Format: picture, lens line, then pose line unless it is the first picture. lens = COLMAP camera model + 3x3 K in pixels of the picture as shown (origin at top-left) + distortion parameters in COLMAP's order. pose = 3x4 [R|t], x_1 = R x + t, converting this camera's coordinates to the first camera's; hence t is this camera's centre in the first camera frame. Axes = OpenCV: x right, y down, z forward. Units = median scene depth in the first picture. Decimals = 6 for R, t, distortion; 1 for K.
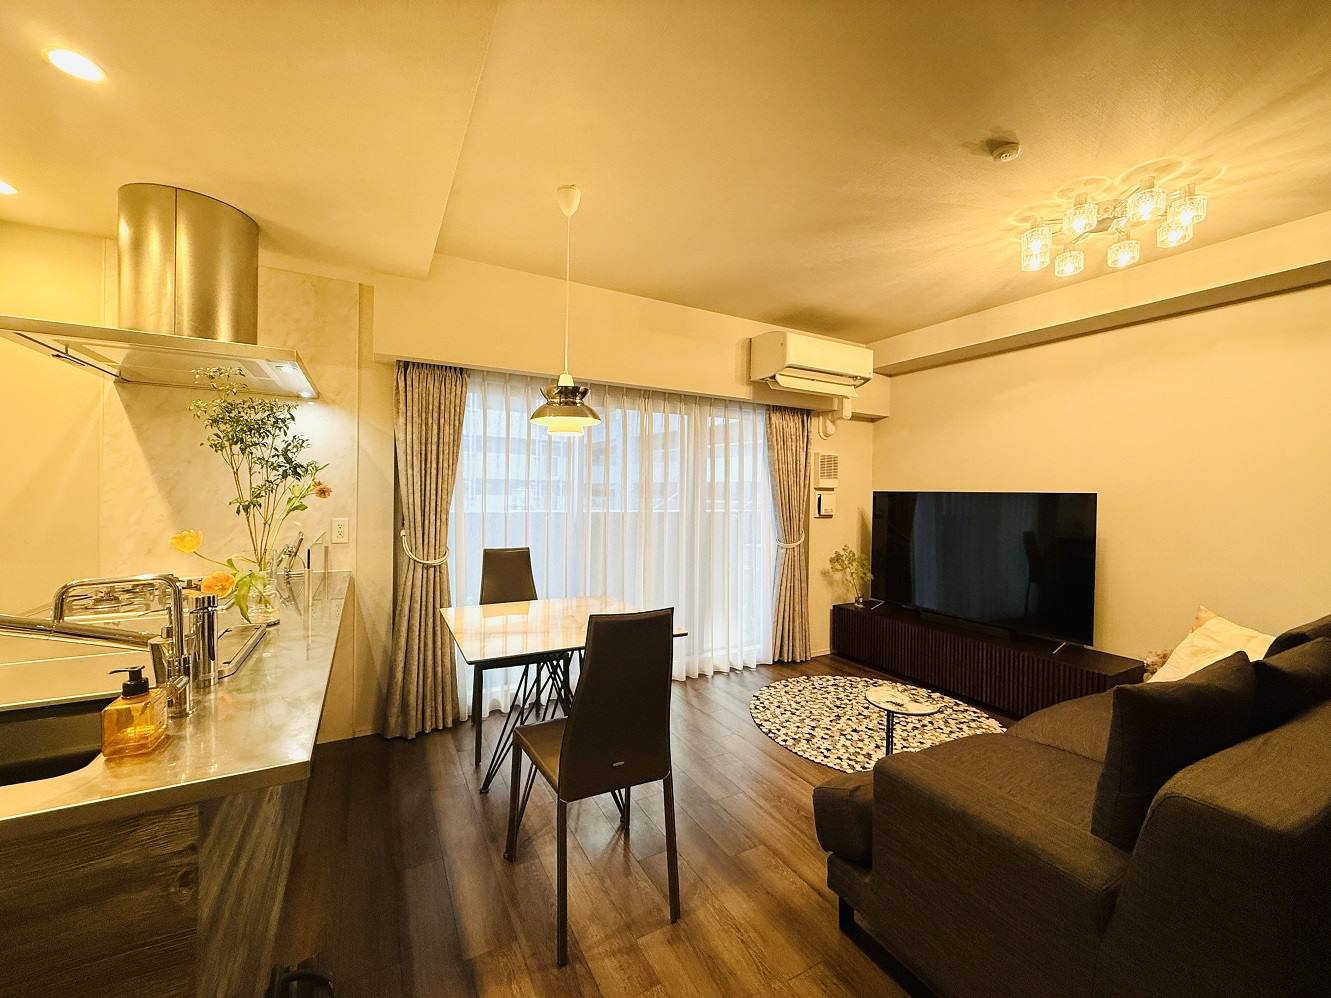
lens RADIAL K [[534.6, 0, 665.5], [0, 534.6, 496.9], [0, 0, 1]] dist [-0.001300, -0.001175]
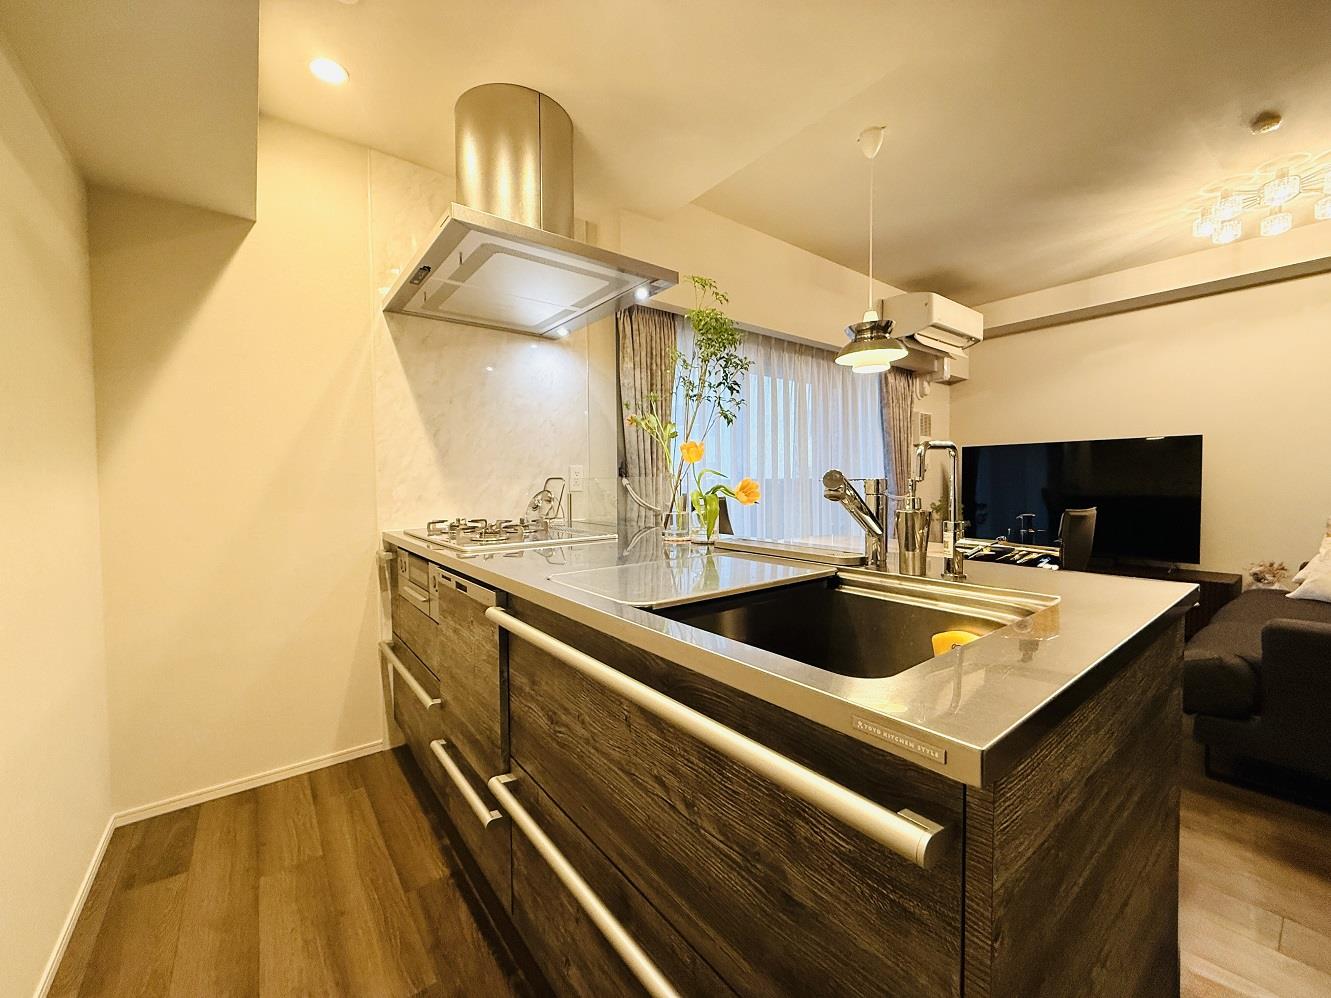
lens RADIAL K [[534.6, 0, 661.9], [0, 534.6, 495.4], [0, 0, 1]] dist [-0.001300, -0.001175]
pose [[0.987774, -0.029359, 0.153106, -0.562956], [0.026600, 0.999445, 0.020037, 0.073167], [-0.153609, -0.015719, 0.988007, 0.018475]]
